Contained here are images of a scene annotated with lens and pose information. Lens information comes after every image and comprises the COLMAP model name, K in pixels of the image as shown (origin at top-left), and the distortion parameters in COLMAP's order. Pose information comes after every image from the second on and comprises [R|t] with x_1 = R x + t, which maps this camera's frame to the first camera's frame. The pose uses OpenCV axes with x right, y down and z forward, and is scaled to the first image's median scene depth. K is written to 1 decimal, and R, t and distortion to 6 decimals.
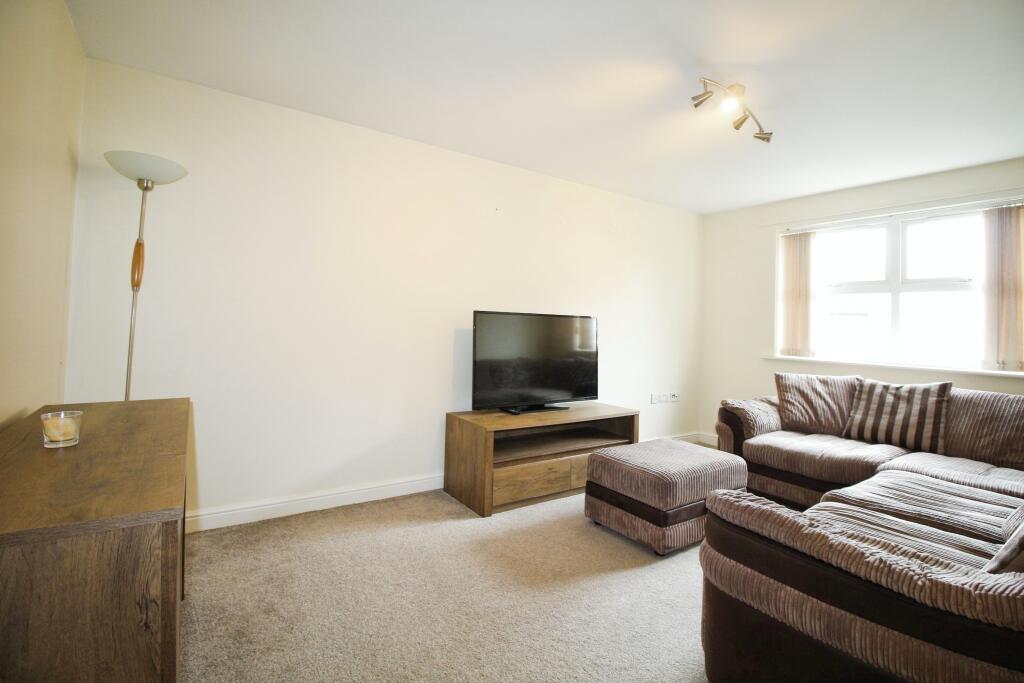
lens RADIAL K [[485.4, 0, 525.2], [0, 485.4, 338.5], [0, 0, 1]] dist [0.001865, -0.013316]
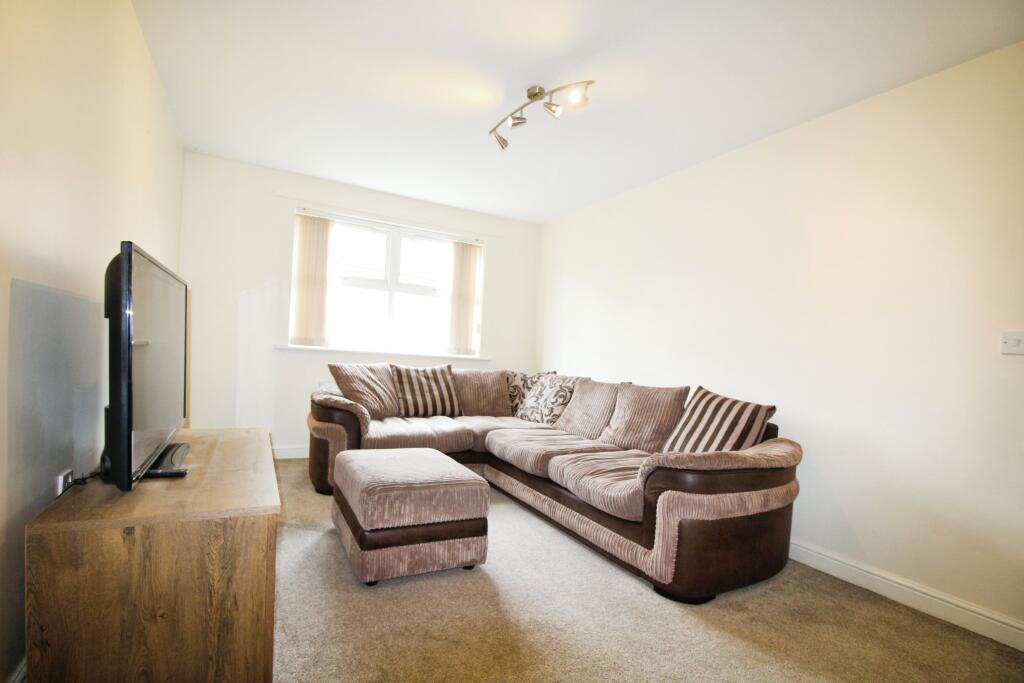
lens RADIAL K [[491.5, 0, 513.5], [0, 491.5, 350.4], [0, 0, 1]] dist [-0.001267, -0.013451]
pose [[0.135204, -0.024511, 0.990515, -0.430595], [-0.033735, 0.999000, 0.029326, 0.004704], [-0.990243, -0.037380, 0.134242, 0.568207]]
